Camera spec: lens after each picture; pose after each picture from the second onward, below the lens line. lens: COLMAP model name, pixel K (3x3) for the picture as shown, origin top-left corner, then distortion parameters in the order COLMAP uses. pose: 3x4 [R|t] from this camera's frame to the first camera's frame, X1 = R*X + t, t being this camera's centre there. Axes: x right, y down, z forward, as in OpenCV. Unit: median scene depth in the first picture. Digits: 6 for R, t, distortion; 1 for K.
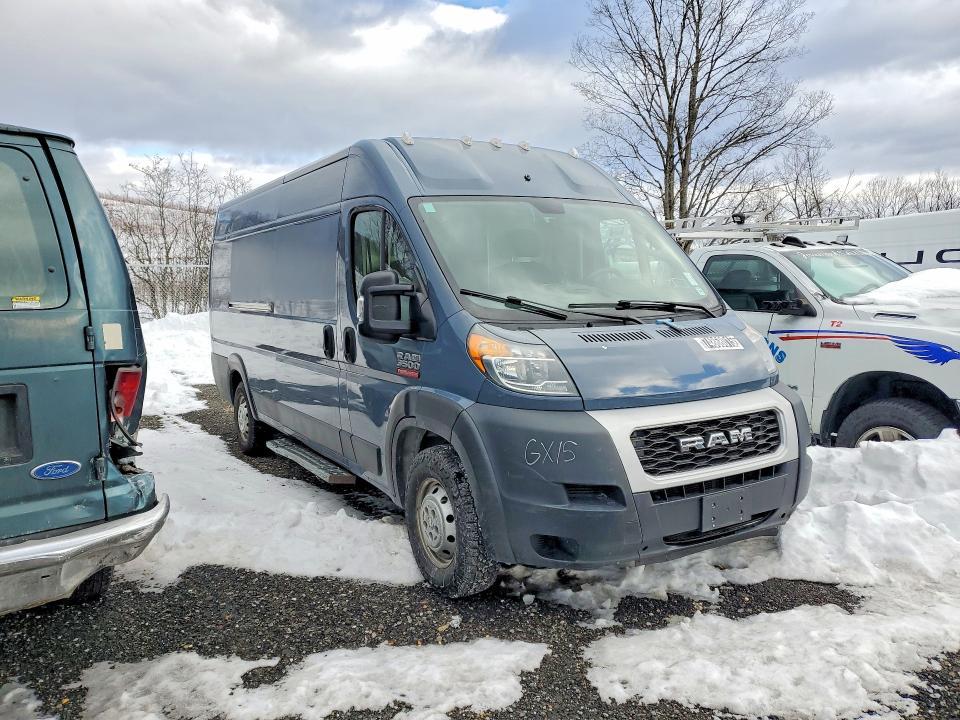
lens RADIAL K [[728.8, 0, 475.7], [0, 728.8, 365.2], [0, 0, 1]] dist [0.049528, -0.034232]
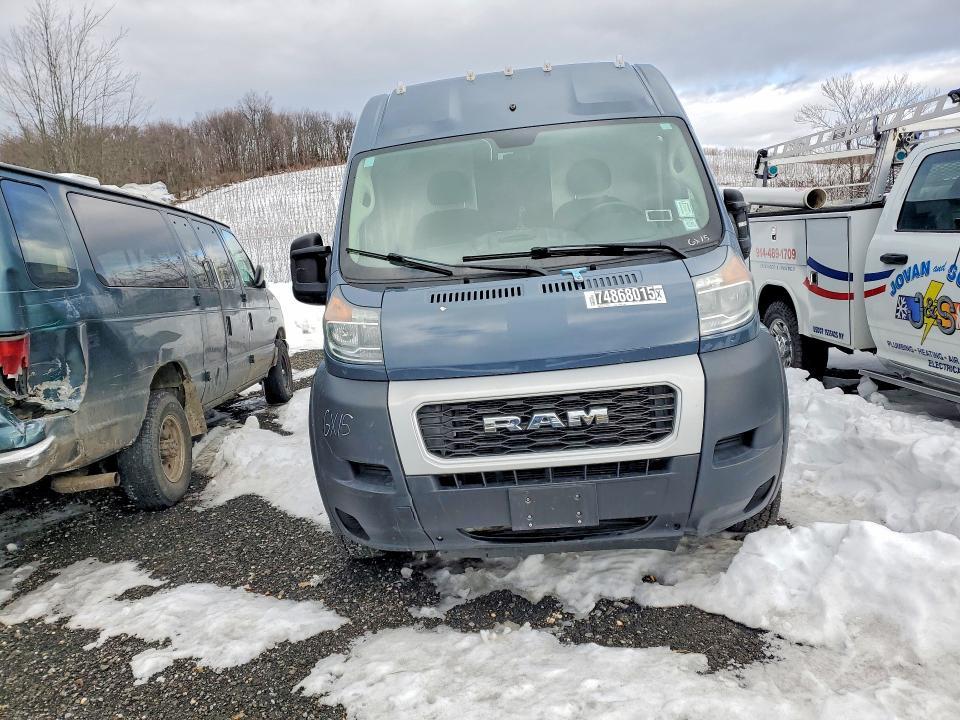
lens RADIAL K [[728.8, 0, 474.2], [0, 728.8, 353.6], [0, 0, 1]] dist [0.049528, -0.034232]
pose [[0.828271, 0.018808, -0.560012, 0.704997], [0.020450, 0.997756, 0.063755, -0.025112], [0.559954, -0.064259, 0.826028, 0.293362]]
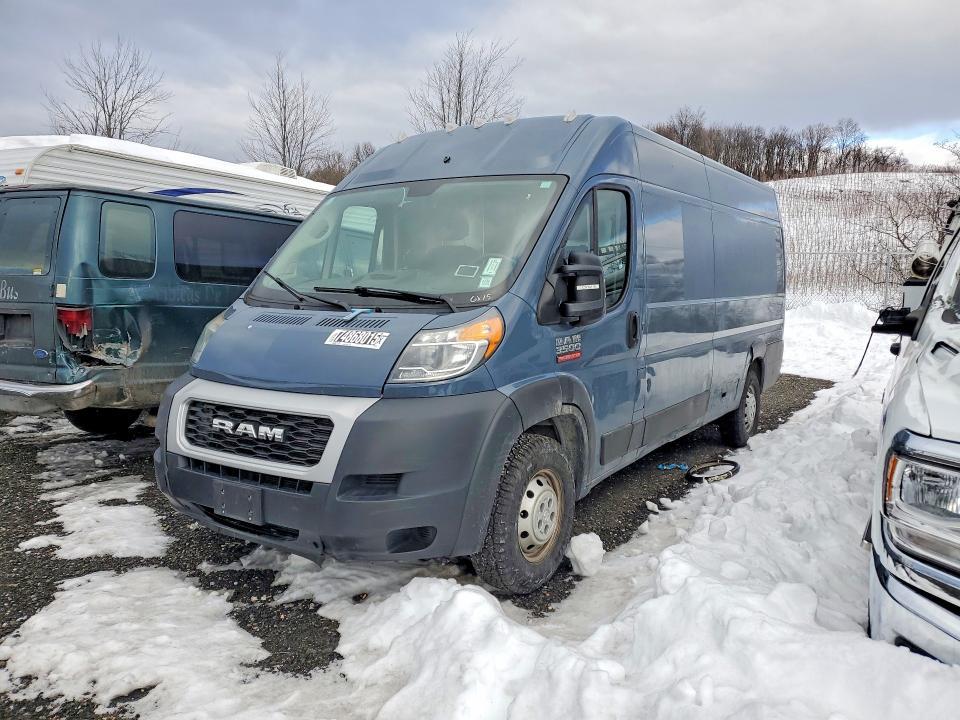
lens RADIAL K [[728.8, 0, 501.2], [0, 728.8, 356.8], [0, 0, 1]] dist [0.049528, -0.034232]
pose [[0.463592, 0.116141, -0.878404, 1.311753], [-0.112138, 0.991091, 0.071858, -0.100885], [0.878924, 0.065190, 0.472486, 0.821431]]
